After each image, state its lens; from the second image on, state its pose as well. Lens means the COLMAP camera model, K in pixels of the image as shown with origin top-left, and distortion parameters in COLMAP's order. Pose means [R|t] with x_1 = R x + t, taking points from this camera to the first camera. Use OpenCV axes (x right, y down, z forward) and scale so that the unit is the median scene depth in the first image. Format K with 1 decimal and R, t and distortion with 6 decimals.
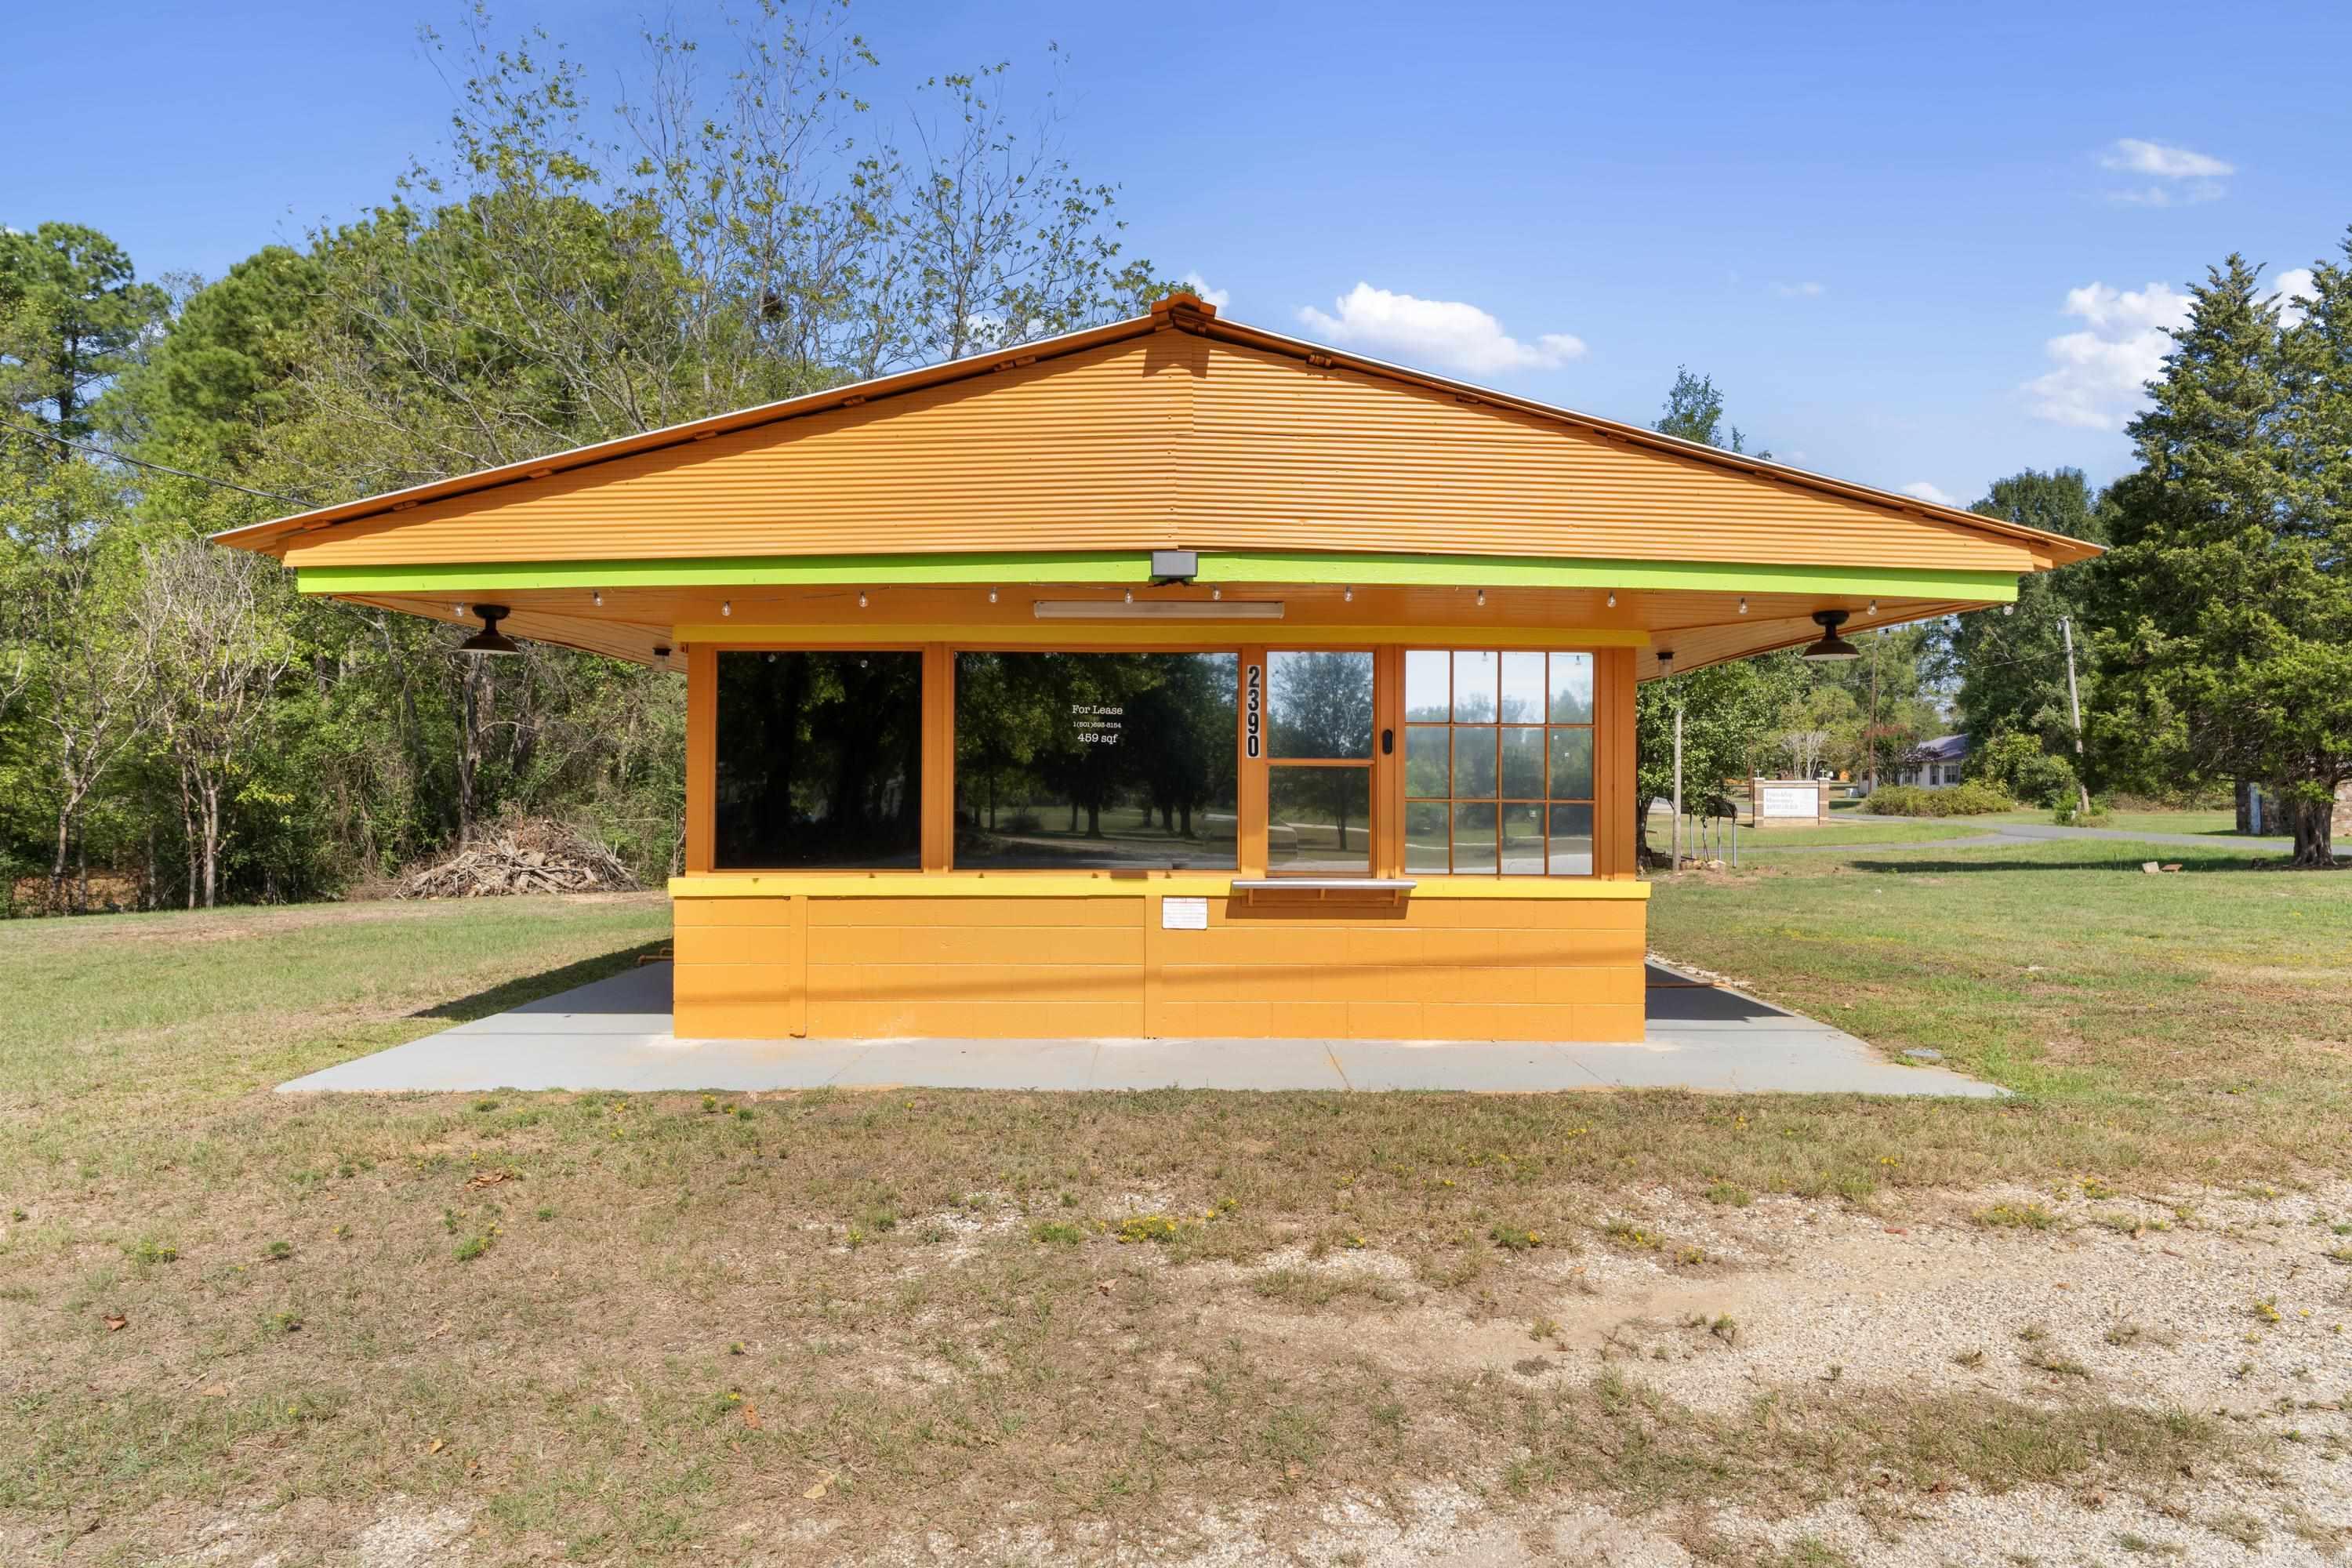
lens RADIAL K [[1504.2, 0, 1176.0], [0, 1504.2, 784.0], [0, 0, 1]] dist [0.002633, 0.002988]
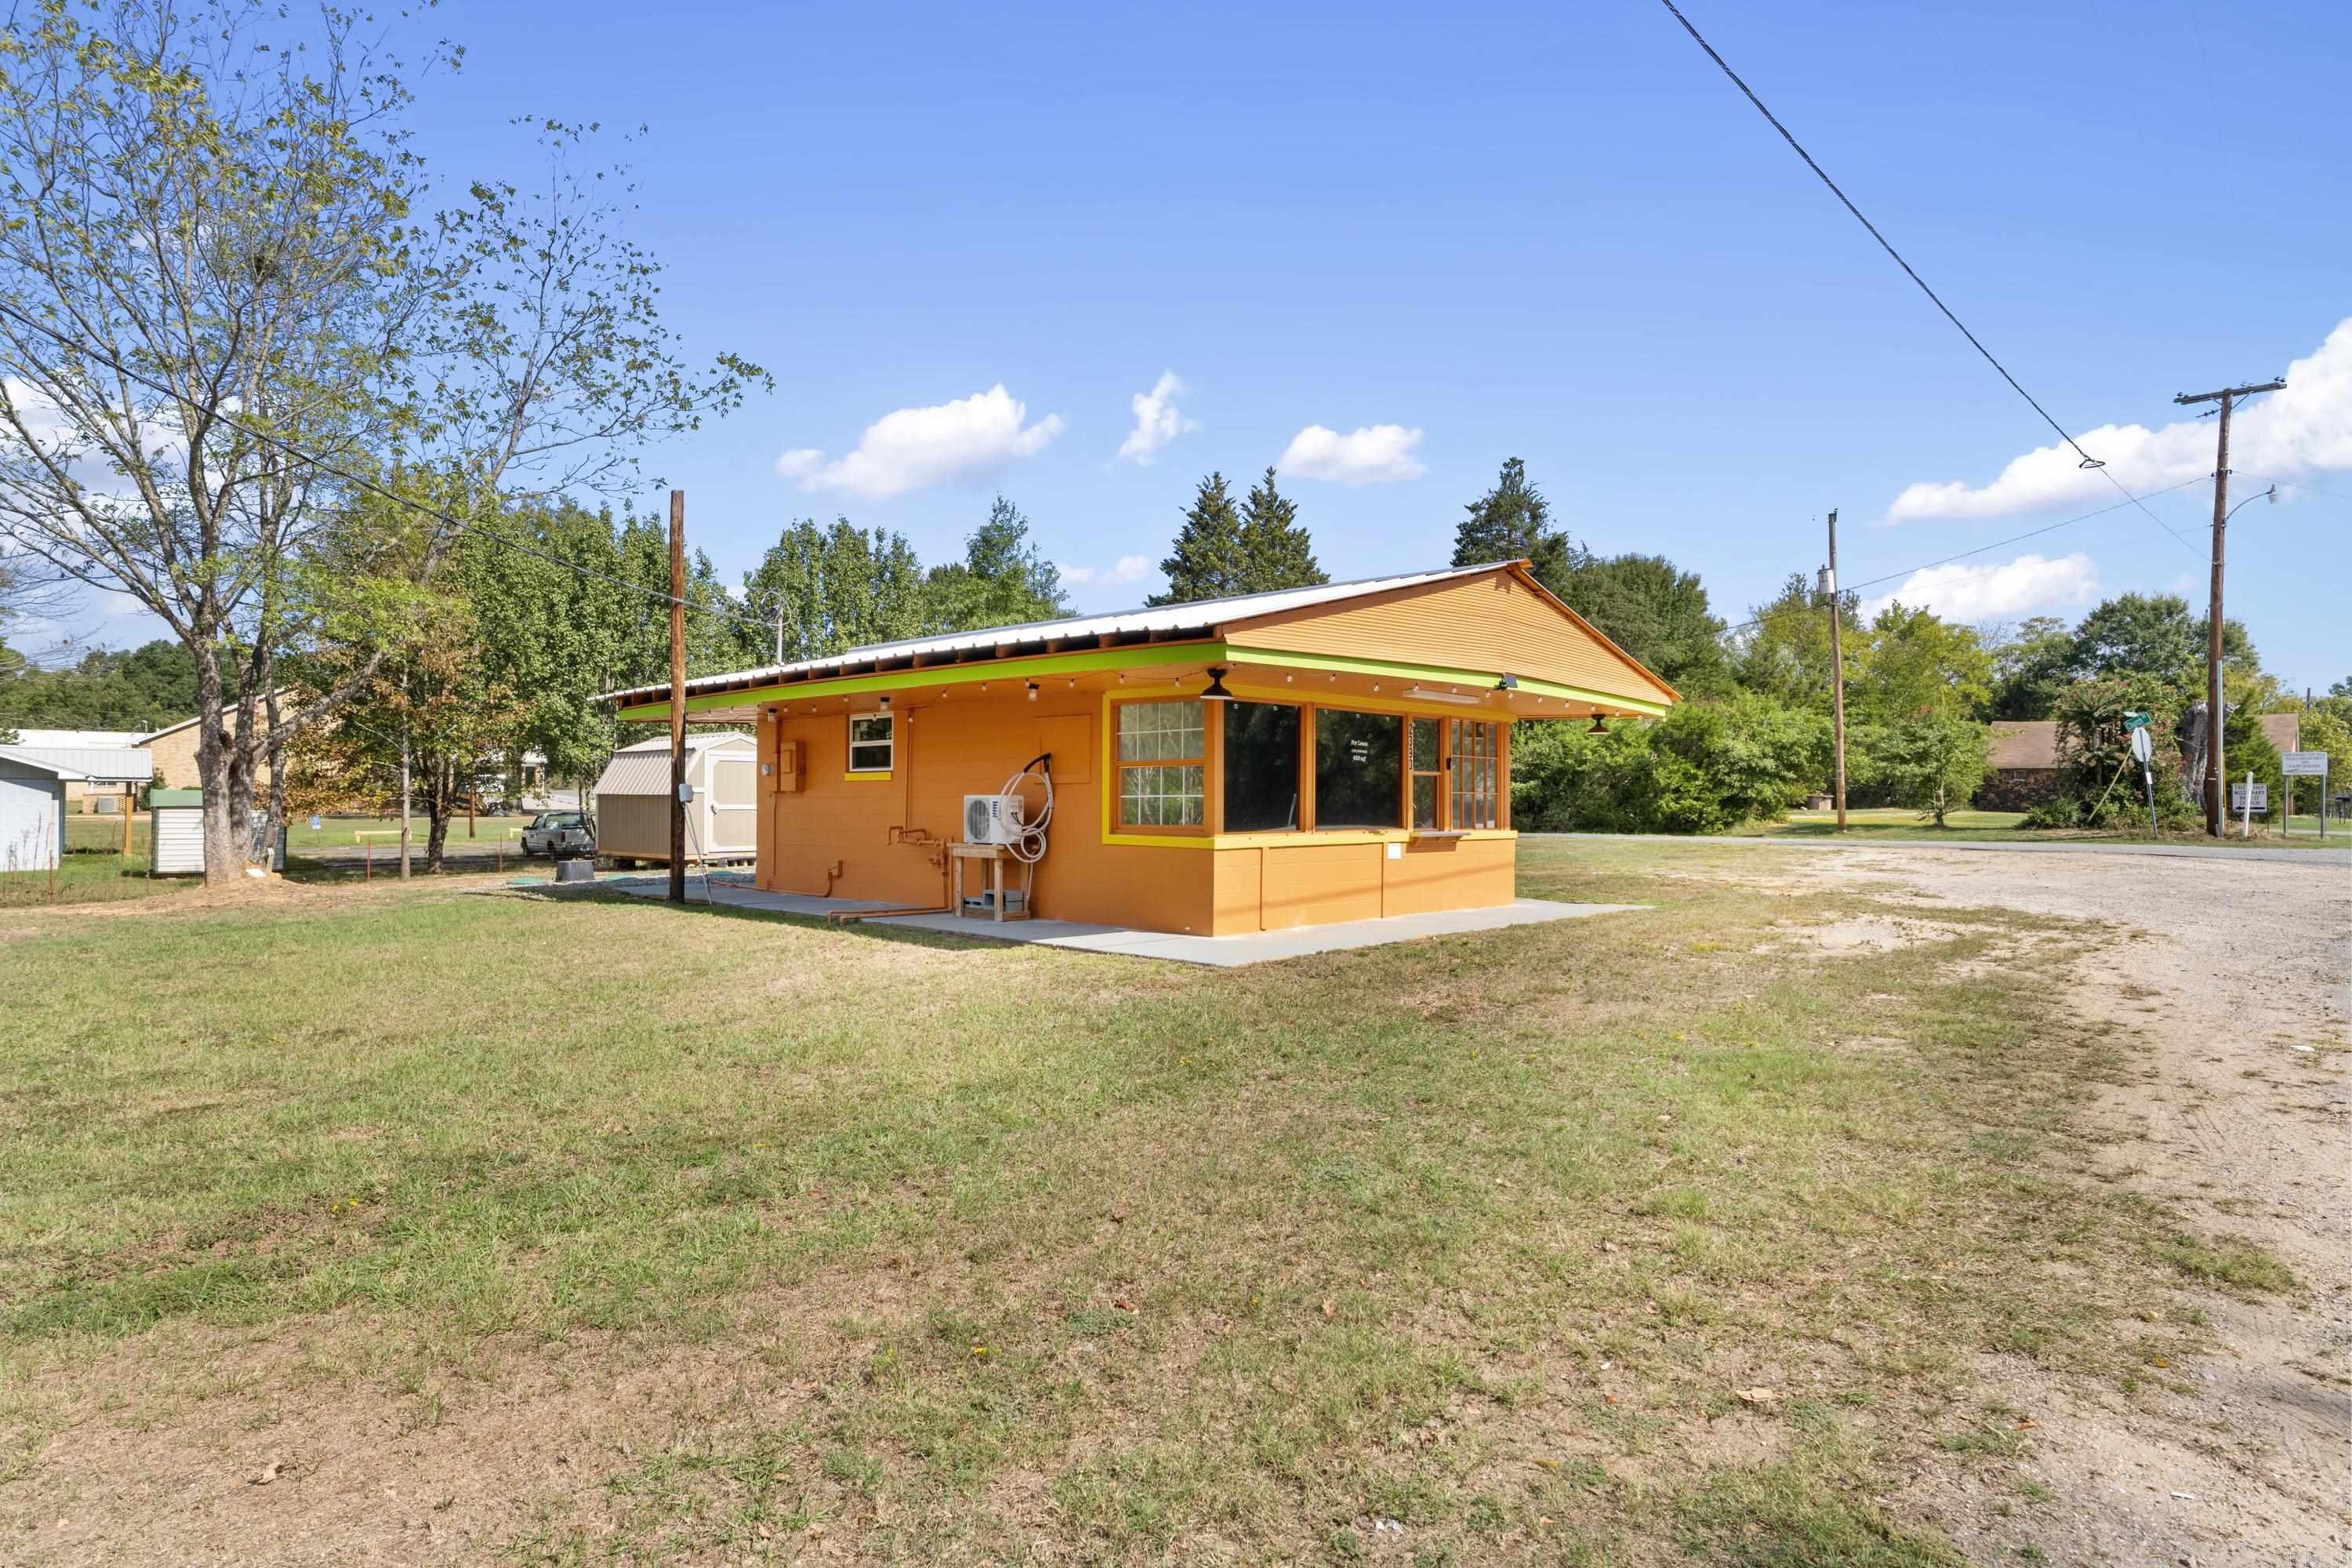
lens RADIAL K [[1339.0, 0, 1176.0], [0, 1339.0, 784.0], [0, 0, 1]] dist [0.000324, 0.000018]
pose [[0.709604, 0.014371, 0.704454, -1.395393], [-0.009353, 0.999896, -0.010977, 0.022048], [-0.704538, 0.001201, 0.709665, -0.017099]]
